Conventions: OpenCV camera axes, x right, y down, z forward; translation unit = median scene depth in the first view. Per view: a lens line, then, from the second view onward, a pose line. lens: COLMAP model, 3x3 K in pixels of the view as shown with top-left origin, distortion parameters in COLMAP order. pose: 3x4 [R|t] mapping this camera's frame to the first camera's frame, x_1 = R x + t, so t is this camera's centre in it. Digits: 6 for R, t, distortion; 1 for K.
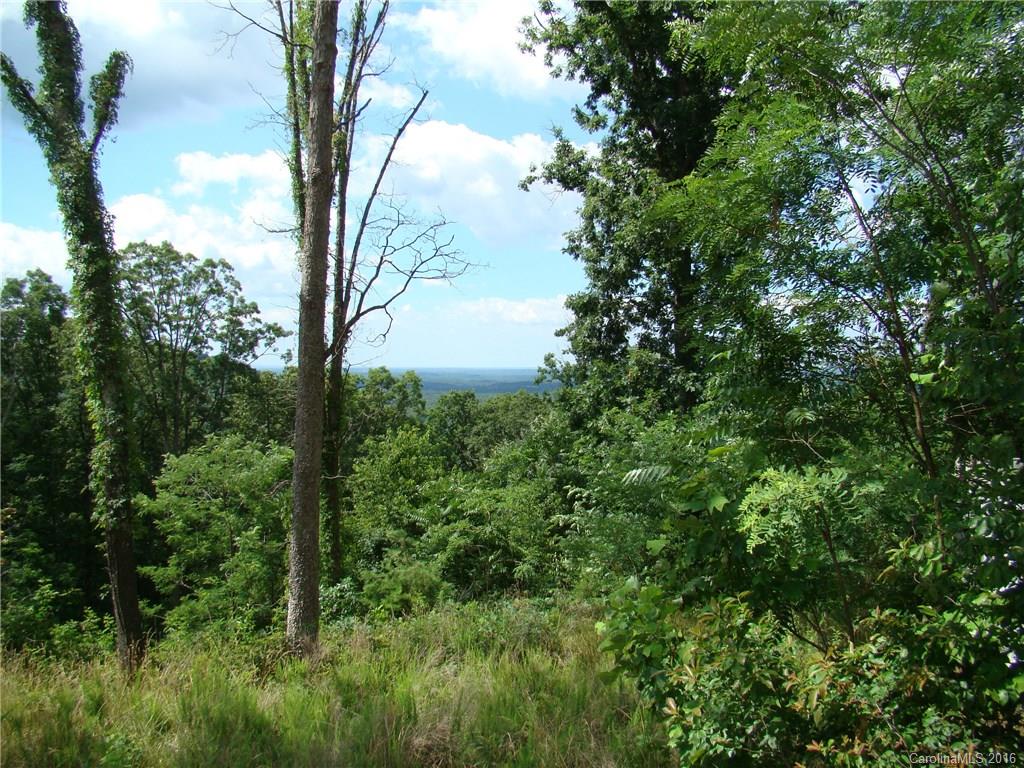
lens RADIAL K [[792.9, 0, 512.0], [0, 792.9, 384.0], [0, 0, 1]] dist [-0.000867, -0.000403]
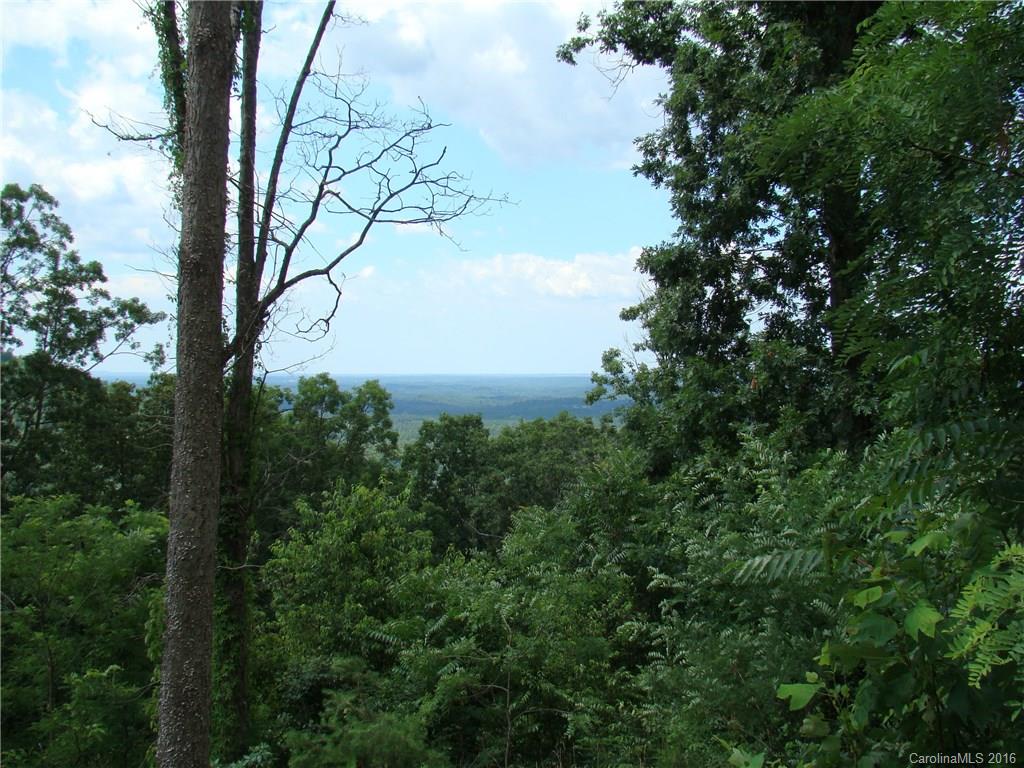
lens RADIAL K [[420.0, 0, 512.0], [0, 420.0, 384.0], [0, 0, 1]] dist [0.000733, -0.000004]
pose [[0.999368, -0.006405, -0.034967, -0.014748], [0.004766, 0.998895, -0.046758, 0.000385], [0.035227, 0.046562, 0.998294, 0.700003]]
